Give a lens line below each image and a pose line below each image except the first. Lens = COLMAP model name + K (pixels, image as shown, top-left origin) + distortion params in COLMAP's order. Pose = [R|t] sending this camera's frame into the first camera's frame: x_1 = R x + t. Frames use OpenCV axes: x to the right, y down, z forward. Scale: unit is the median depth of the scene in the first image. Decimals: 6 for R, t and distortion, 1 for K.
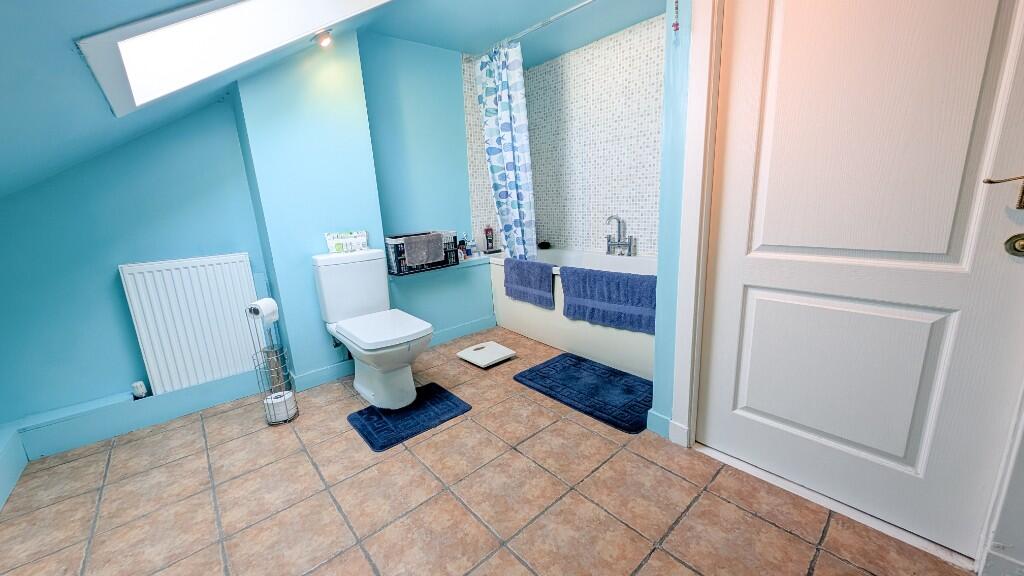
lens RADIAL K [[378.5, 0, 515.0], [0, 378.5, 284.6], [0, 0, 1]] dist [0.005516, -0.000152]
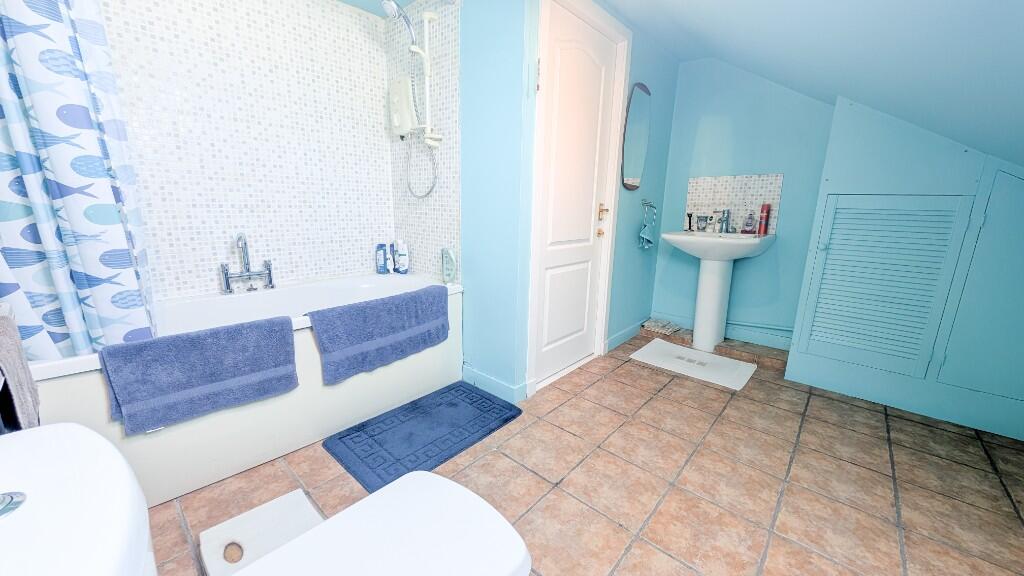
lens RADIAL K [[378.5, 0, 515.0], [0, 378.5, 284.6], [0, 0, 1]] dist [0.005516, -0.000152]
pose [[-0.112510, -0.166063, 0.979676, -0.527637], [0.205755, 0.960673, 0.186472, -0.141293], [-0.972114, 0.222553, -0.073917, 0.700770]]
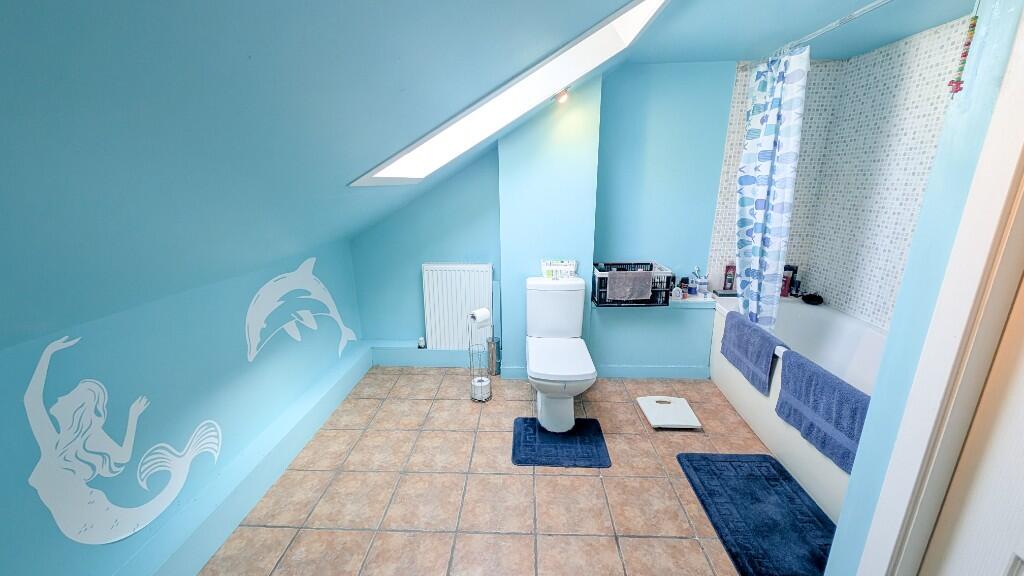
lens RADIAL K [[378.5, 0, 515.0], [0, 378.5, 284.6], [0, 0, 1]] dist [0.005516, -0.000152]
pose [[0.727131, 0.219427, -0.650486, 0.194321], [-0.184657, 0.975136, 0.122526, -0.169202], [0.661198, 0.031025, 0.749570, 0.065788]]
